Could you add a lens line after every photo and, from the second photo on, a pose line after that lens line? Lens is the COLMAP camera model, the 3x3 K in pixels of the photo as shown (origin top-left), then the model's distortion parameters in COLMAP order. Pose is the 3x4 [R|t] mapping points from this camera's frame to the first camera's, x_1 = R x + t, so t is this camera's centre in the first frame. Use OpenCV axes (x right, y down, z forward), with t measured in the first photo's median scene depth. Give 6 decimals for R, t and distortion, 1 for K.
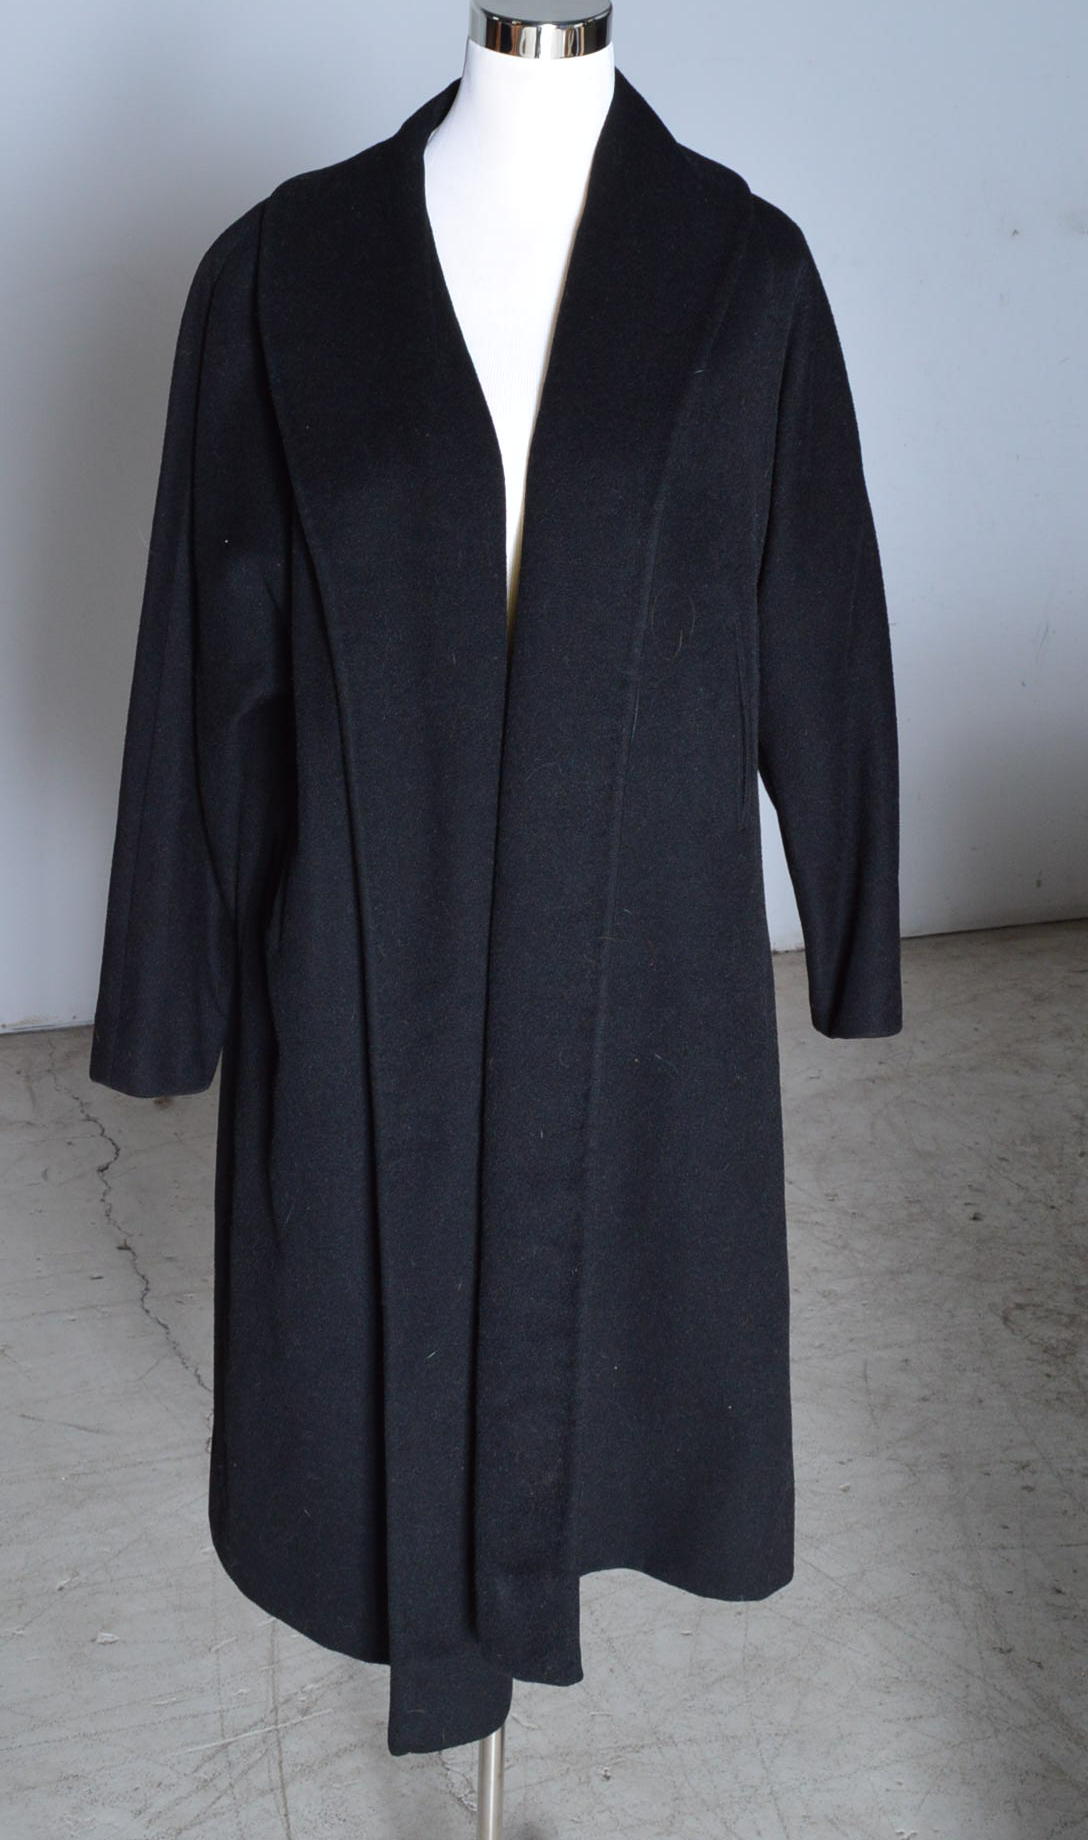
lens RADIAL K [[2575.3, 0, 561.8], [0, 2575.3, 678.4], [0, 0, 1]] dist [-0.109480, 0.000000]
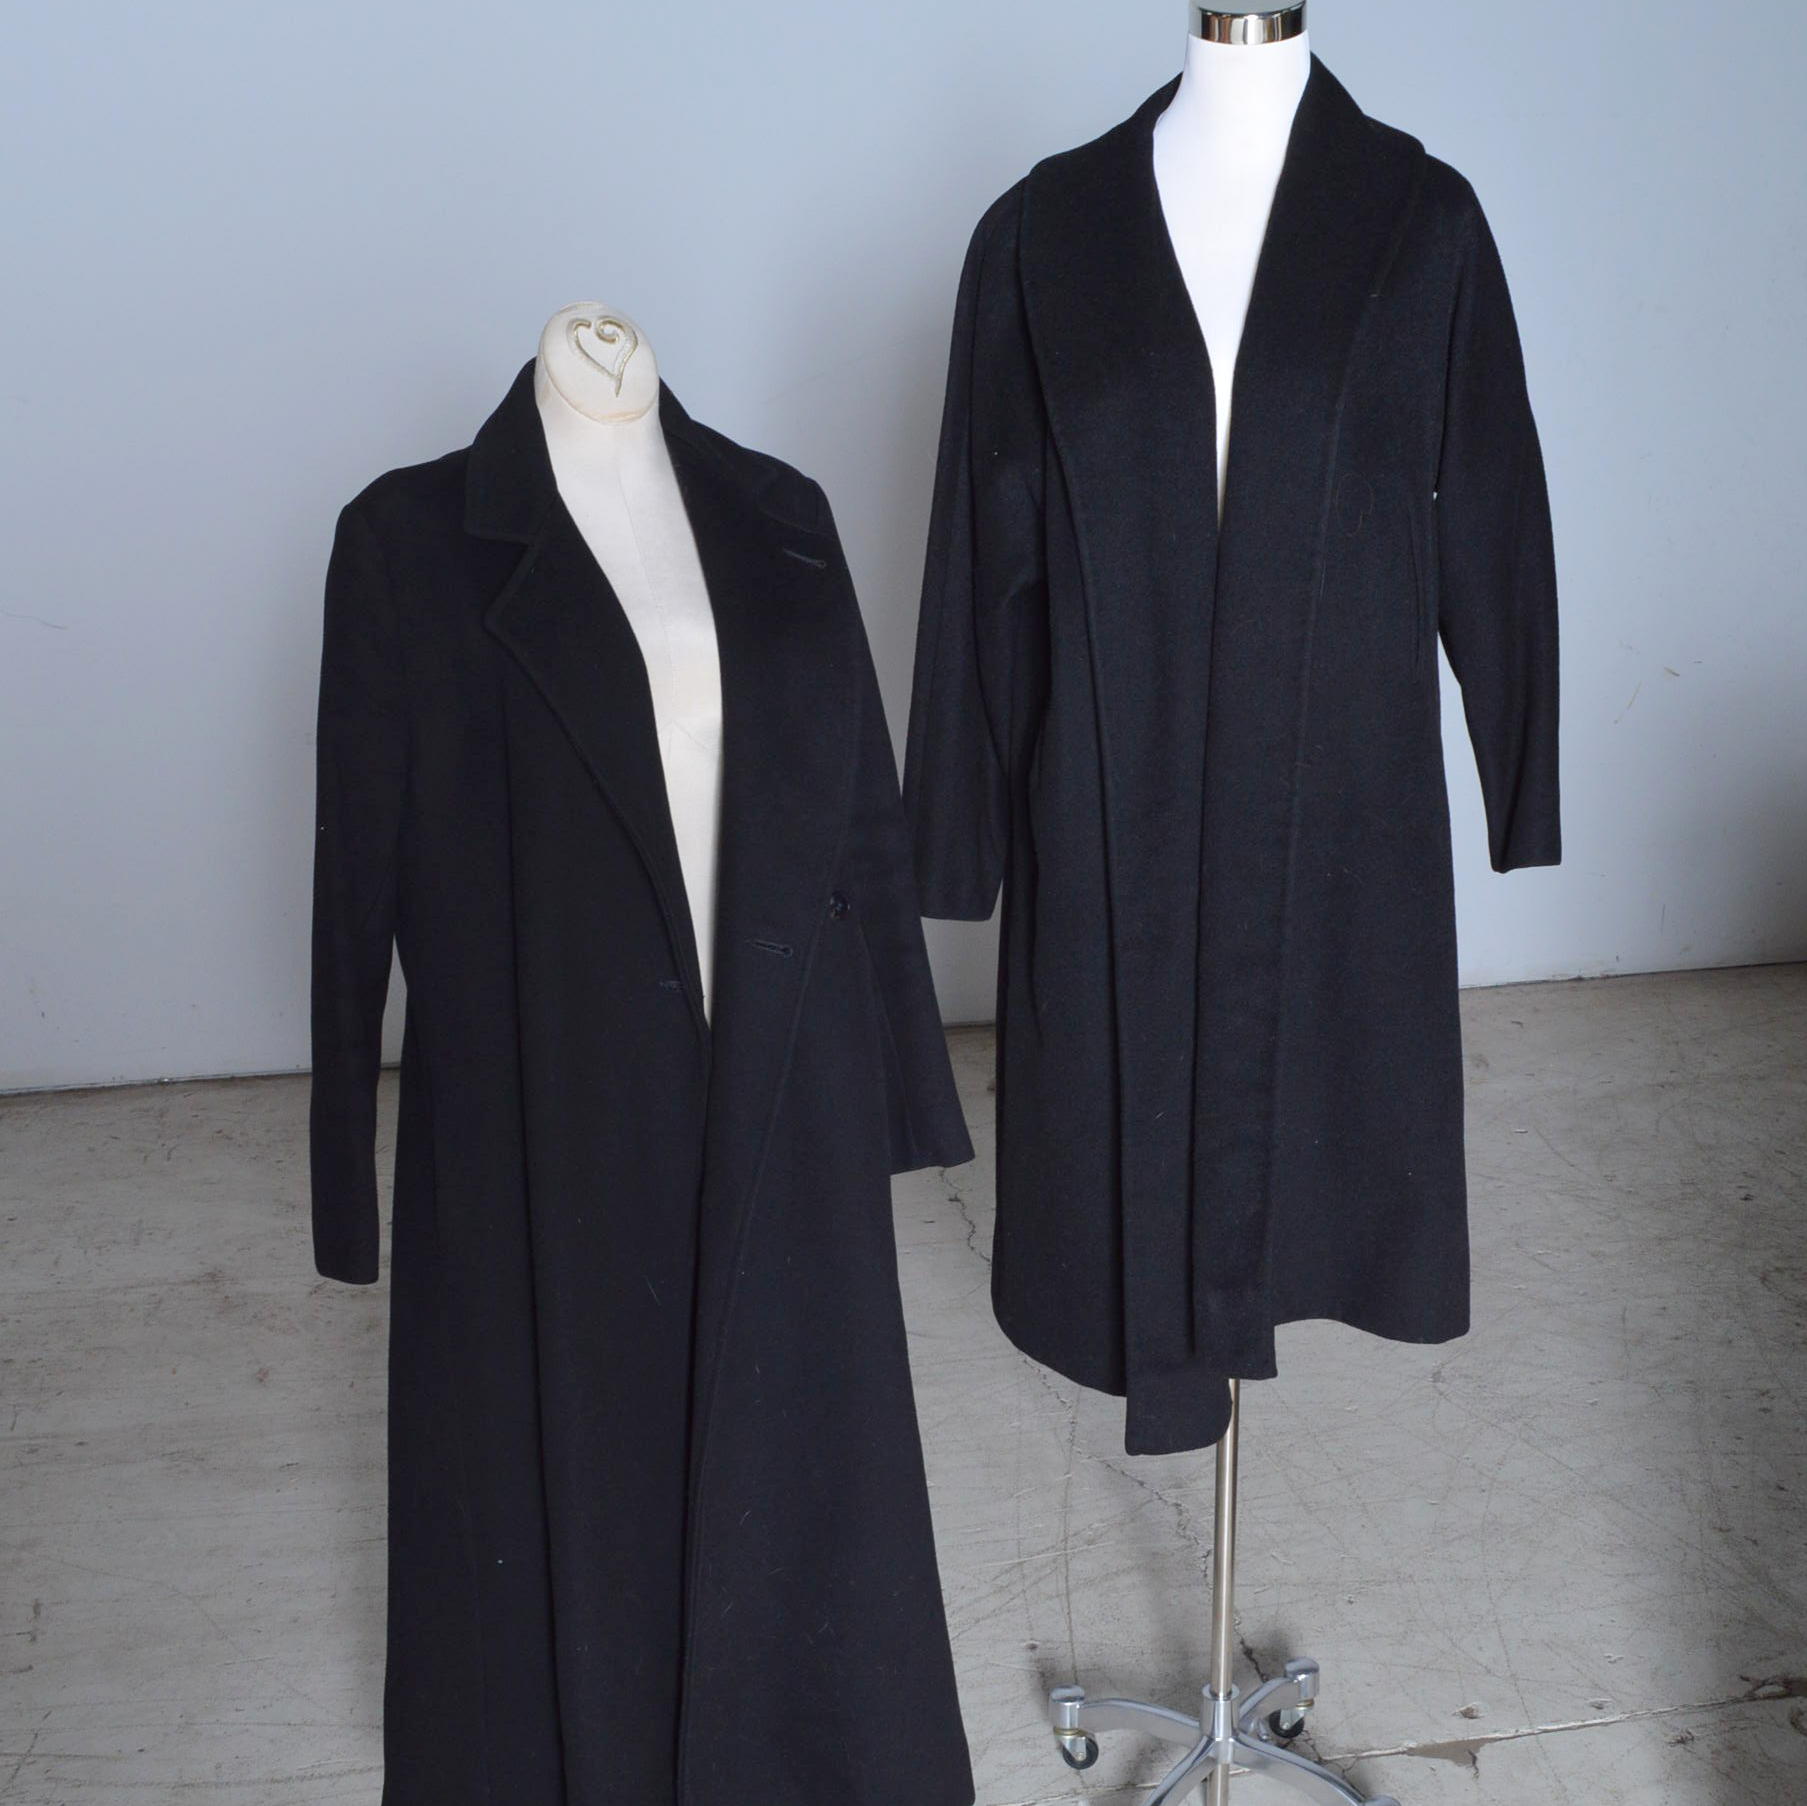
lens RADIAL K [[2516.3, 0, 911.0], [0, 2516.3, 892.2], [0, 0, 1]] dist [-0.086456, 0.000000]
pose [[0.980423, 0.008110, -0.196737, 0.068705], [0.001742, 0.998755, 0.049850, 0.096850], [0.196897, -0.049217, 0.979188, -0.201236]]
